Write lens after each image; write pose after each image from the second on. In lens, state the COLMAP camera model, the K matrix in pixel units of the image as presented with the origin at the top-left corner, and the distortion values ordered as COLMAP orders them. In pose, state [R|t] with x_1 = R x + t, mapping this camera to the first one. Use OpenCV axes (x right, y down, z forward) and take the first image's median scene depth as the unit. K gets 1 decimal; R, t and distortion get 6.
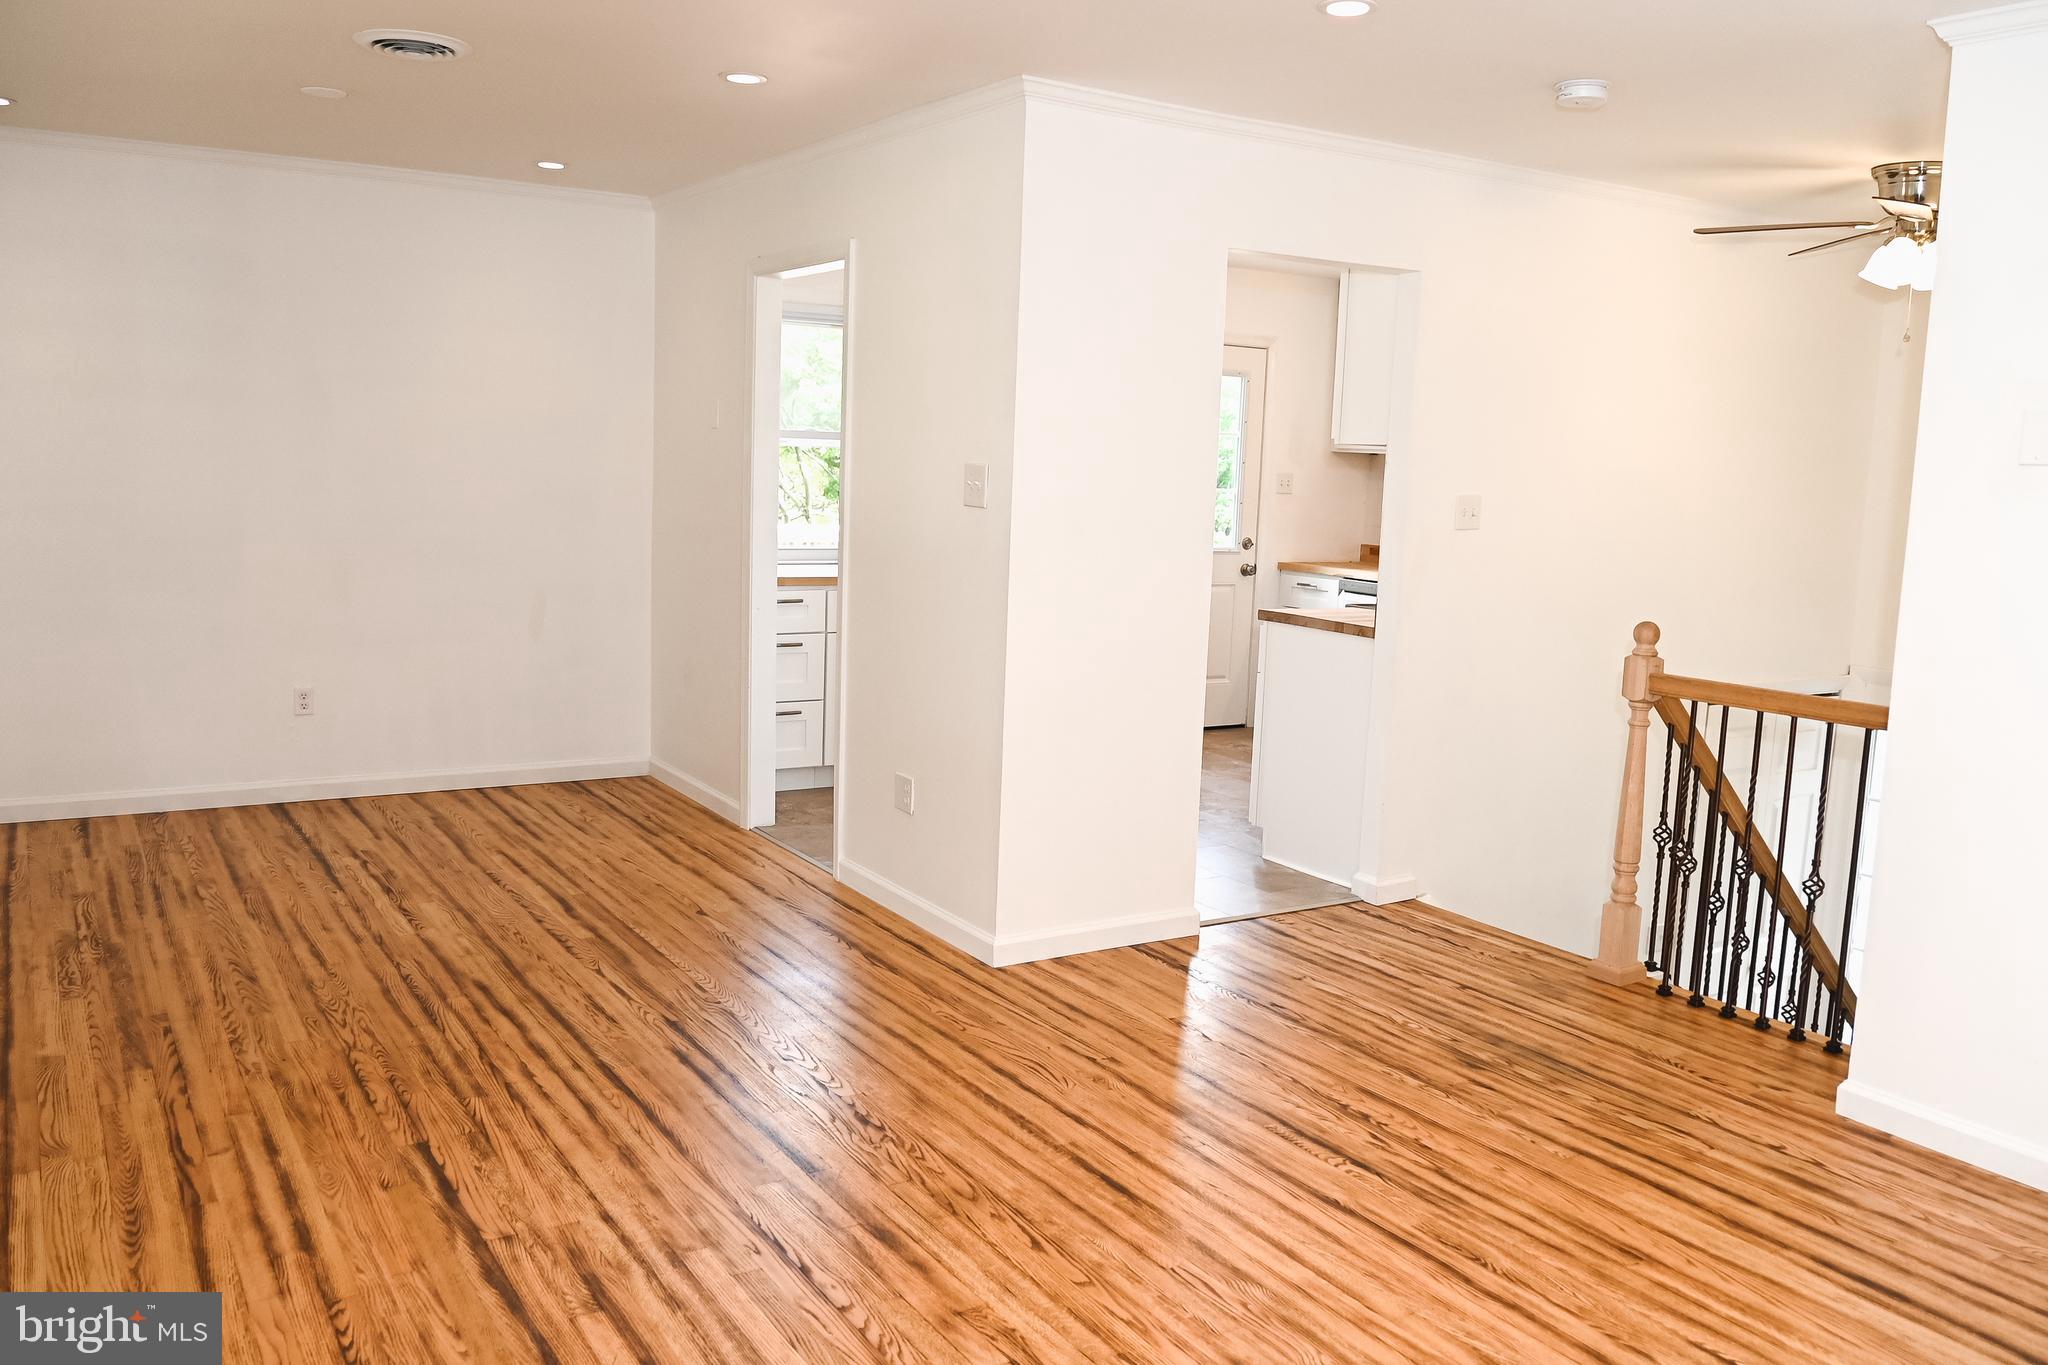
lens RADIAL K [[1625.7, 0, 1024.0], [0, 1625.7, 682.5], [0, 0, 1]] dist [-0.031693, -0.016708]
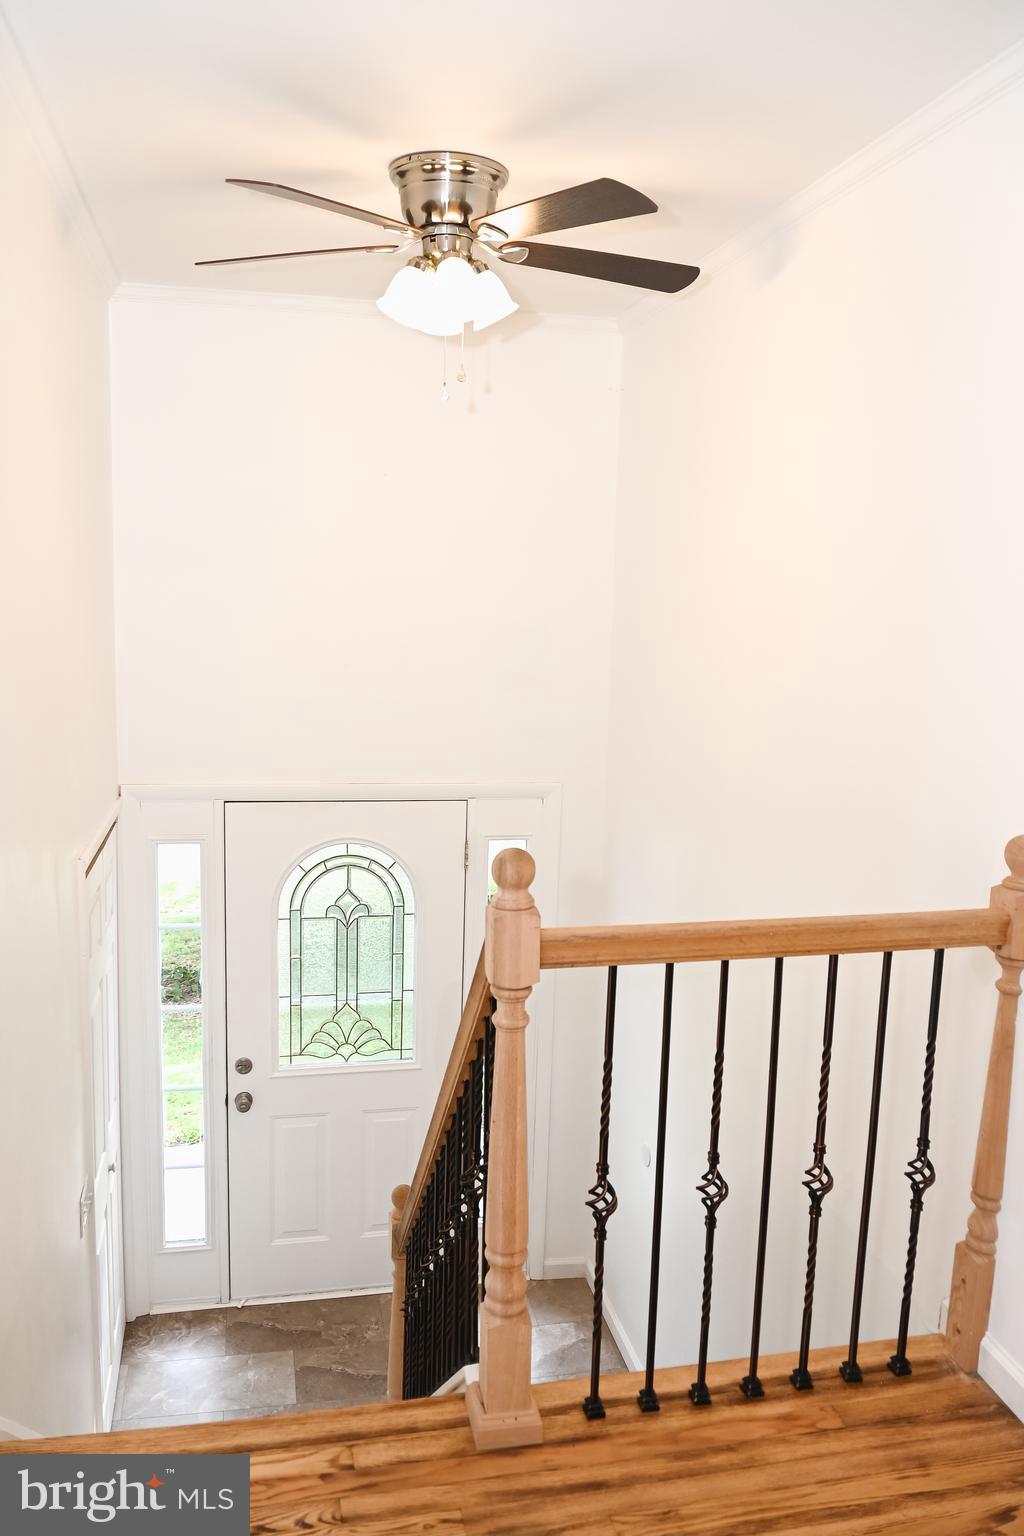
lens RADIAL K [[1181.9, 0, 497.0], [0, 1181.9, 770.7], [0, 0, 1]] dist [-0.035989, -0.003655]
pose [[0.338719, -0.172810, 0.924882, 0.000271], [0.111890, 0.983411, 0.142769, -0.160383], [-0.934211, 0.055126, 0.352436, 1.088887]]
